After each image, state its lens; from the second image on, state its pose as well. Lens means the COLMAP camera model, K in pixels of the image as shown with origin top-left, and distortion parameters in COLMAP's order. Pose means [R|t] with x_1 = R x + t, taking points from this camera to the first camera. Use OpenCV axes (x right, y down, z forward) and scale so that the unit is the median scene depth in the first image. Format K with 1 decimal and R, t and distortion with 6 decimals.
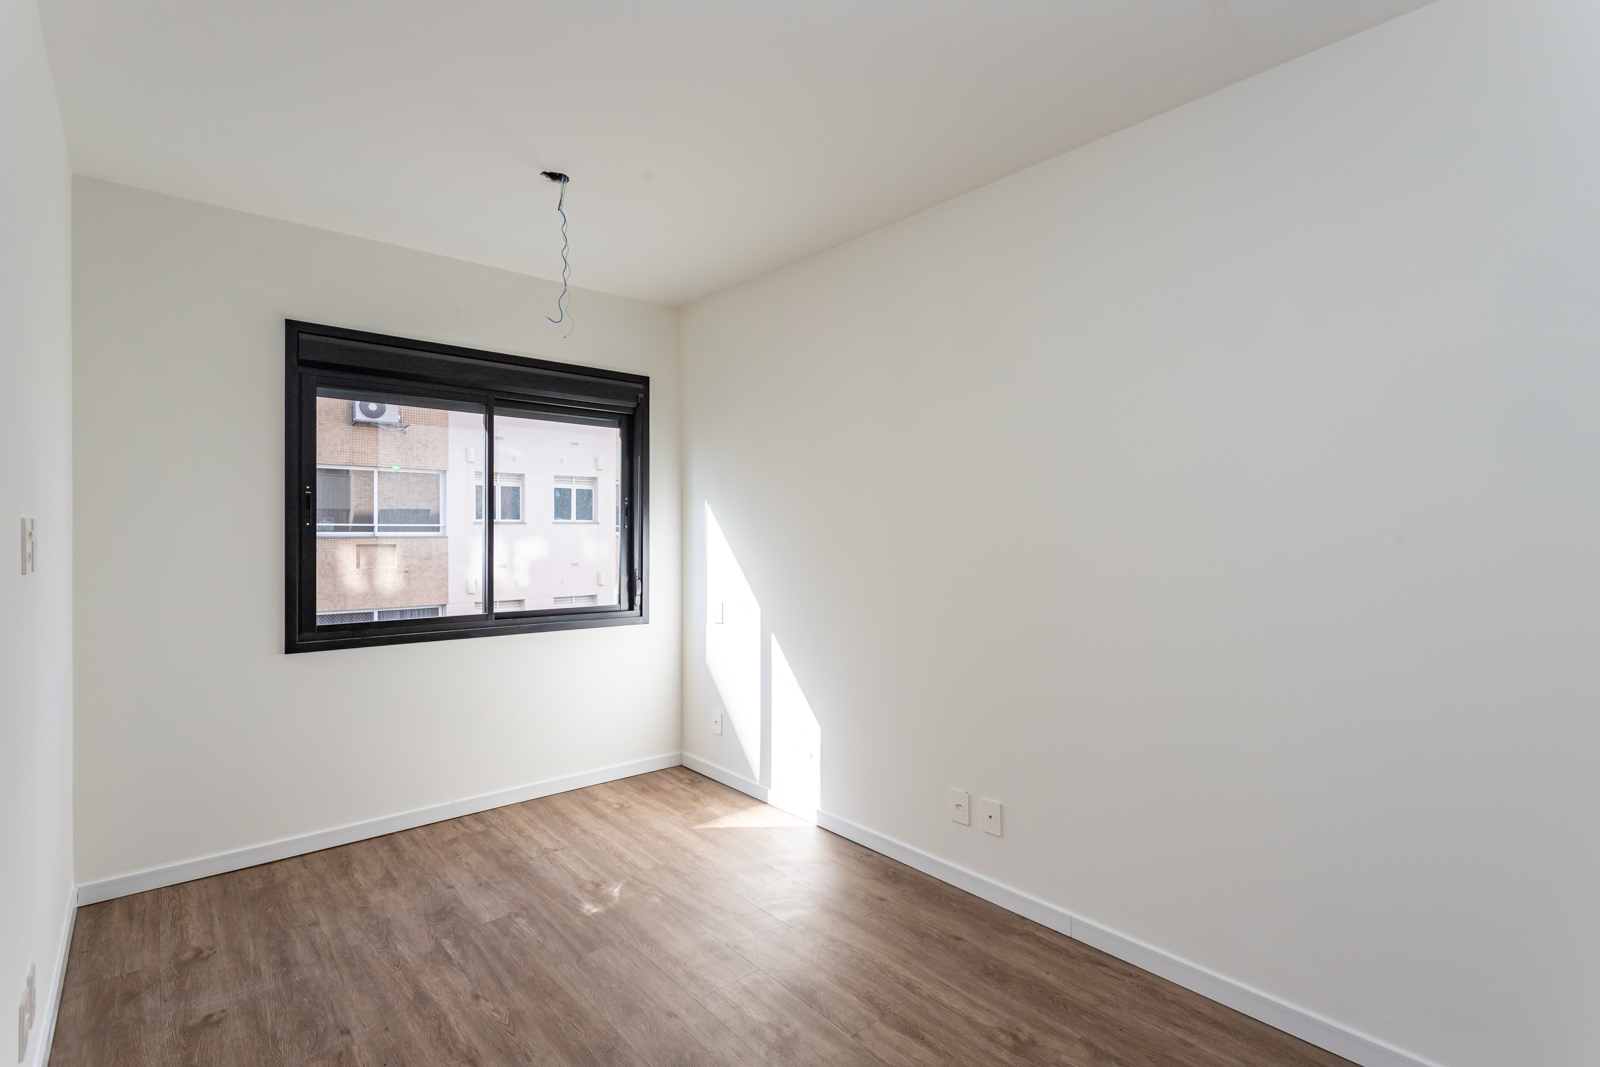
lens RADIAL K [[751.6, 0, 808.6], [0, 751.6, 534.9], [0, 0, 1]] dist [-0.008962, 0.004585]
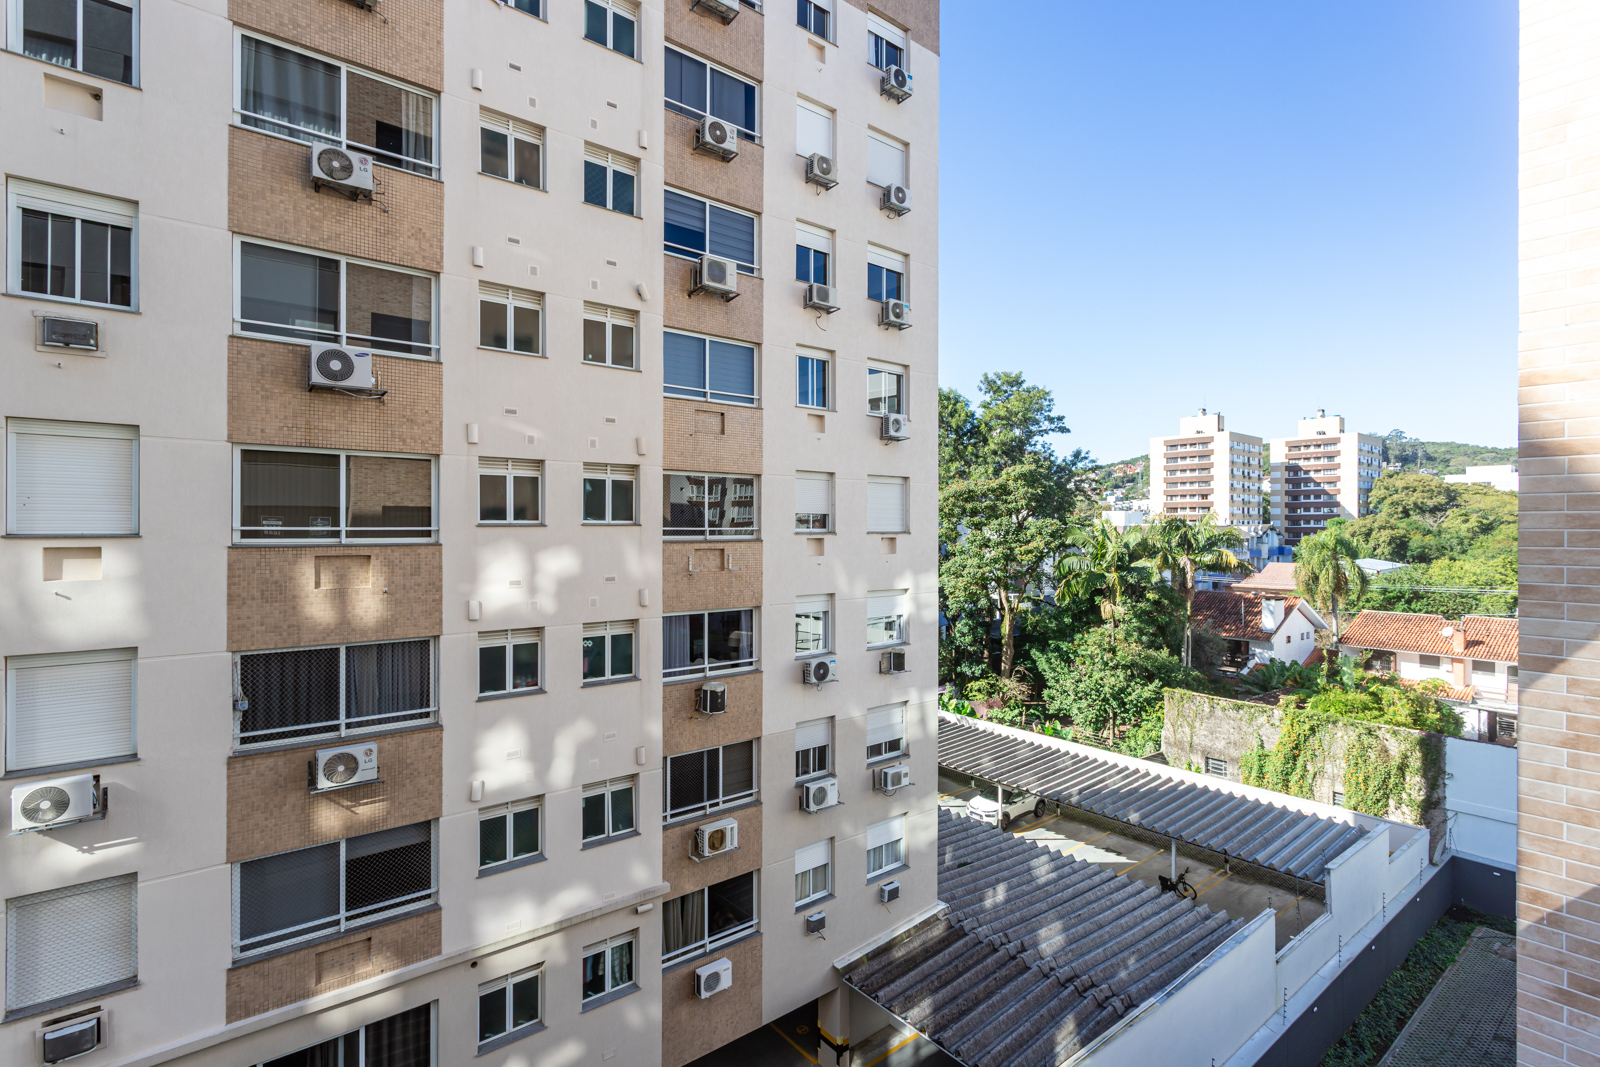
lens RADIAL K [[751.6, 0, 801.8], [0, 751.6, 538.5], [0, 0, 1]] dist [-0.008962, 0.004585]
pose [[0.998795, -0.009113, -0.048231, 0.236599], [0.009321, 0.999948, 0.004101, -0.003757], [0.048191, -0.004545, 0.998828, 0.629035]]
